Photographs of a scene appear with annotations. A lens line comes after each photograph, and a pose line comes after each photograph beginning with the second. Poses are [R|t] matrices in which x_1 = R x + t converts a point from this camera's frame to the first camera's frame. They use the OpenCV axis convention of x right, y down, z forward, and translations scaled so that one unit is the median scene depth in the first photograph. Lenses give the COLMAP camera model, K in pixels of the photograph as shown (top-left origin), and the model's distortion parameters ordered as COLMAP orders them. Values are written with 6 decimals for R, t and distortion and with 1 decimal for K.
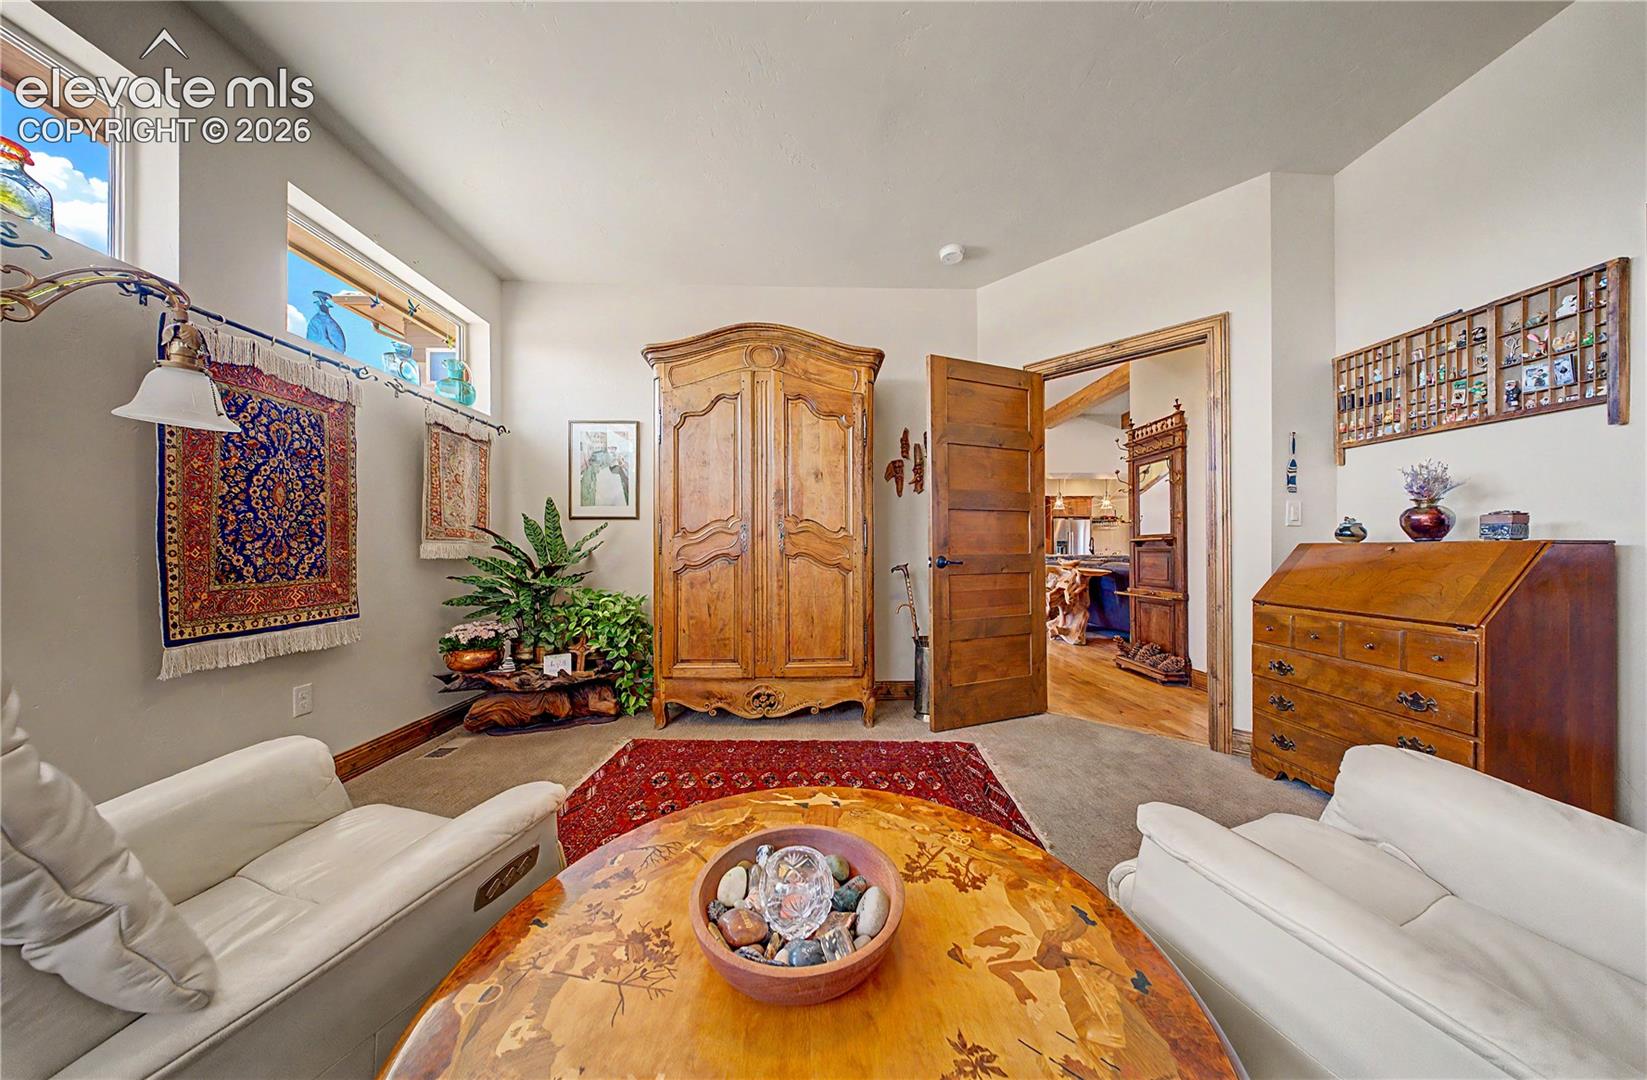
lens RADIAL K [[489.2, 0, 834.9], [0, 489.2, 548.6], [0, 0, 1]] dist [-0.000337, -0.000033]
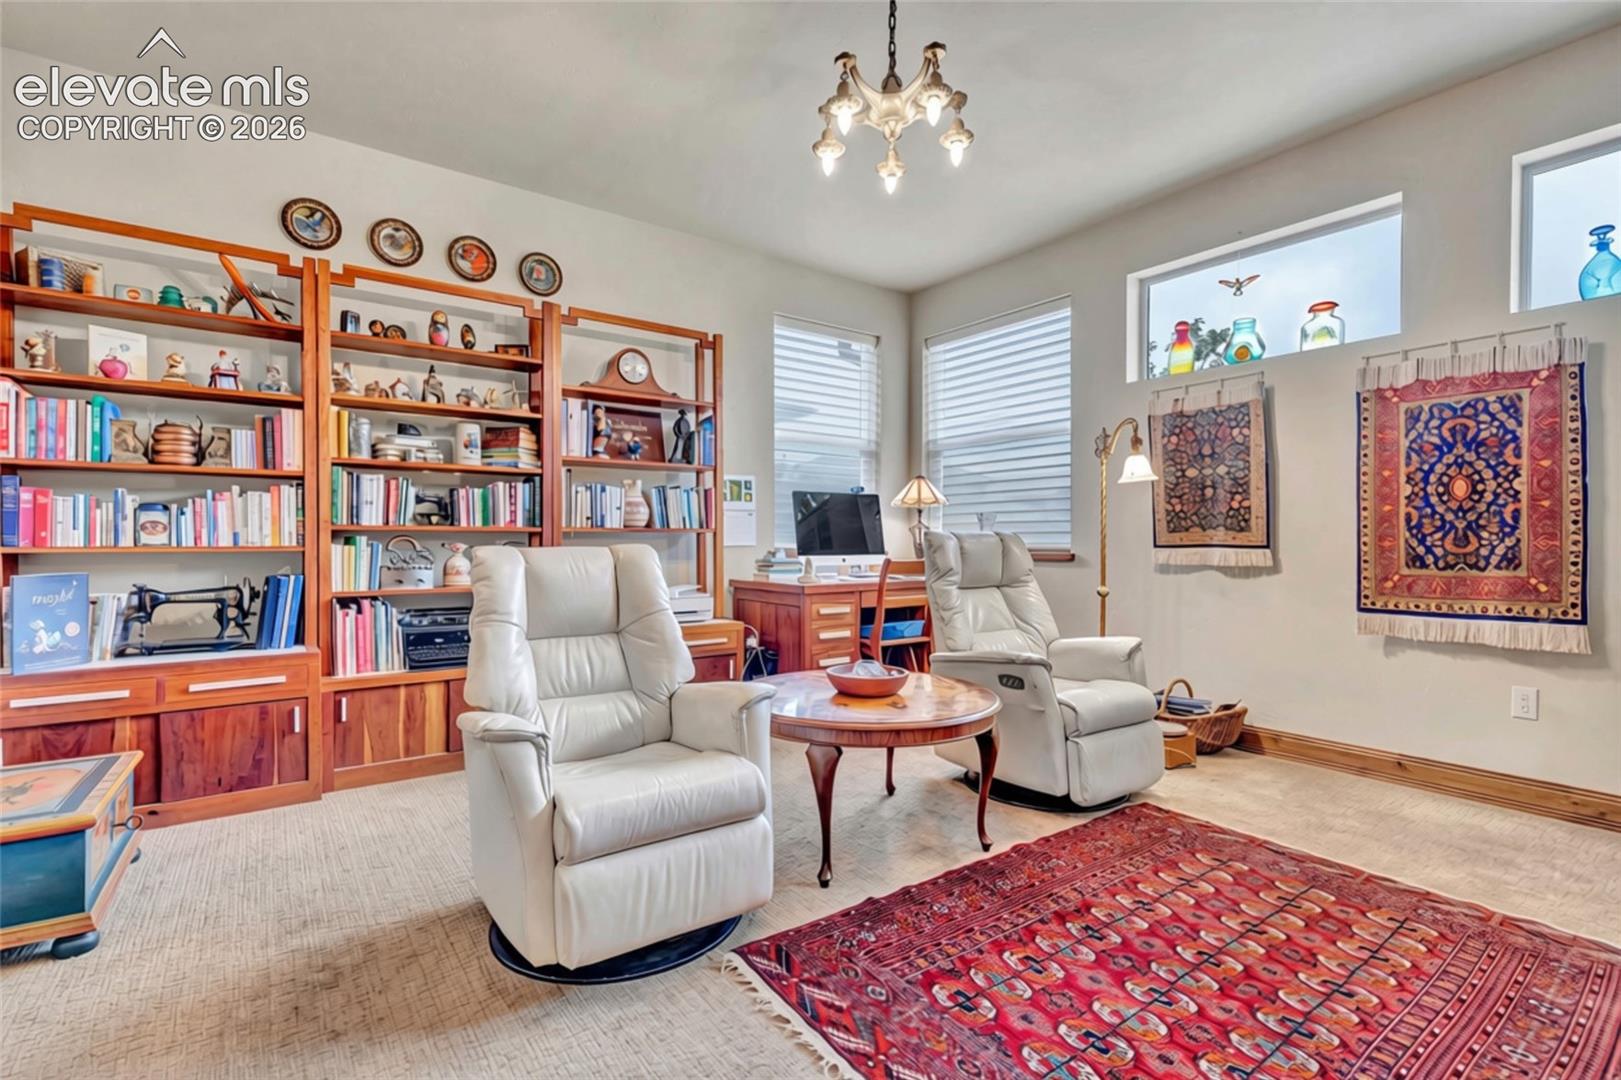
lens RADIAL K [[756.4, 0, 804.5], [0, 756.4, 546.9], [0, 0, 1]] dist [-0.000486, 0.000208]
pose [[-0.837363, -0.001785, -0.546644, 0.917537], [-0.001871, 0.999998, -0.000400, 0.018649], [0.546644, 0.000687, -0.837365, 1.586739]]
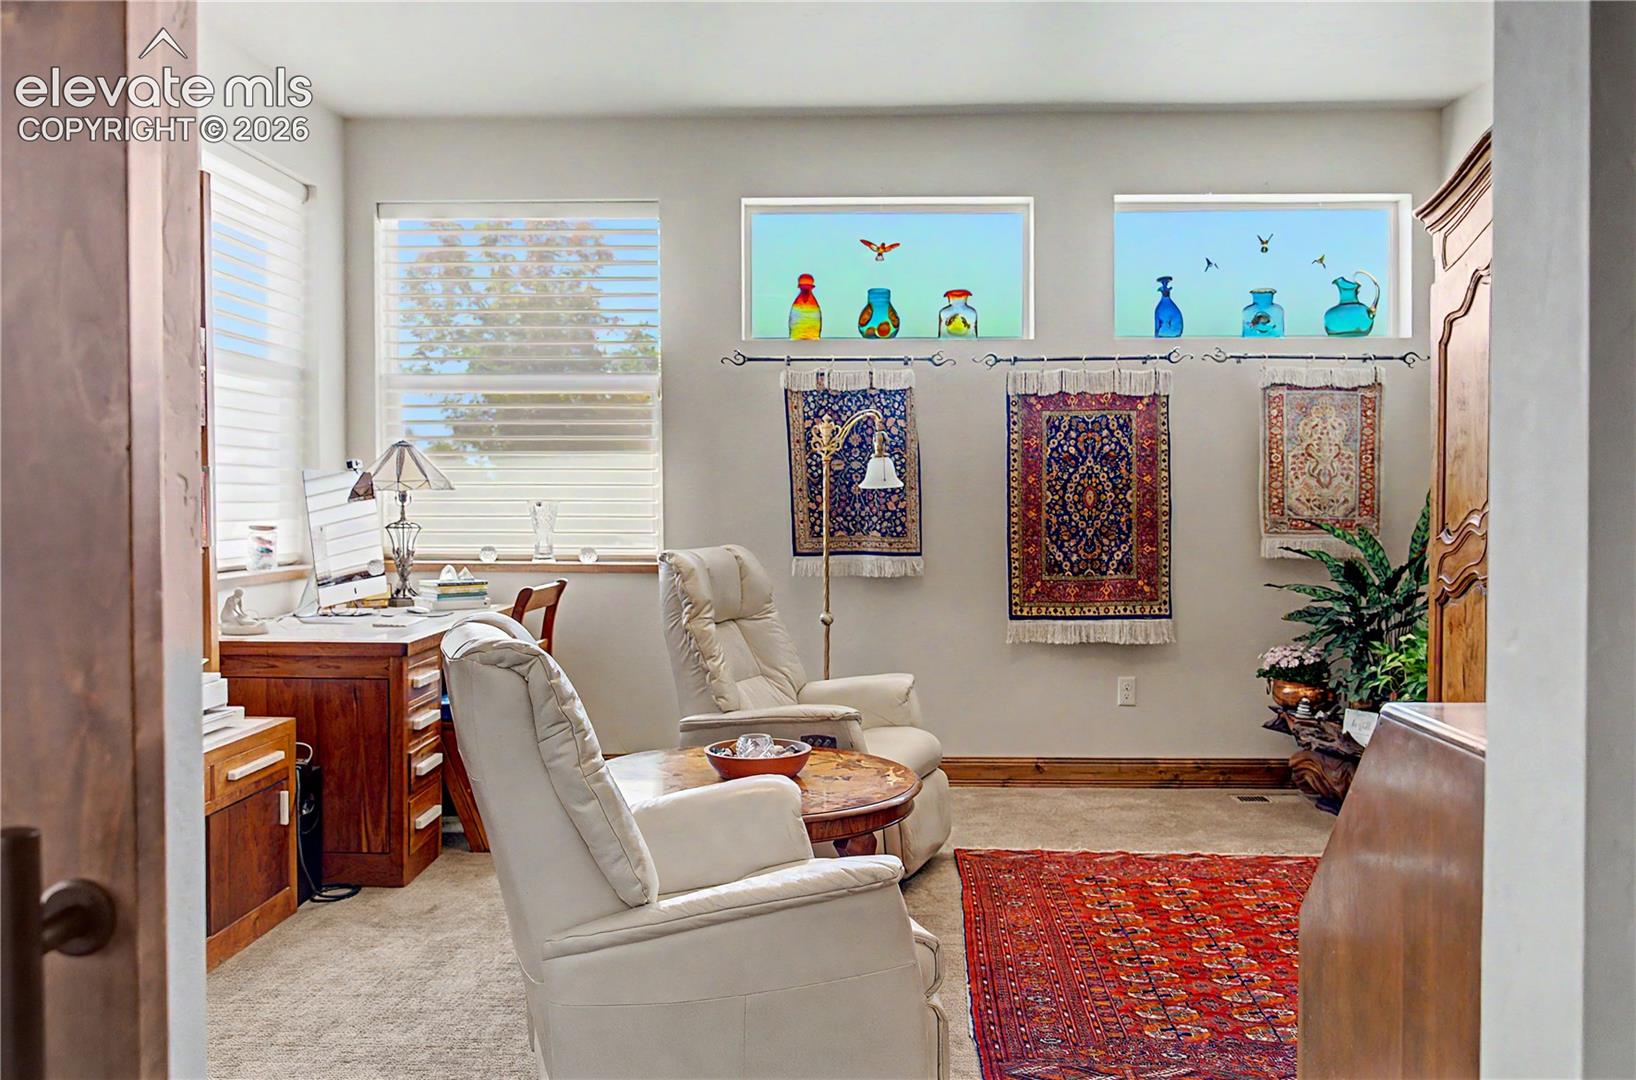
lens RADIAL K [[1303.3, 0, 818.6], [0, 1303.3, 531.0], [0, 0, 1]] dist [-0.025896, -0.008276]
pose [[-0.075865, 0.022420, -0.996866, 1.855346], [0.006176, 0.999739, 0.022014, -0.103349], [0.997099, -0.004487, -0.075984, 0.611110]]
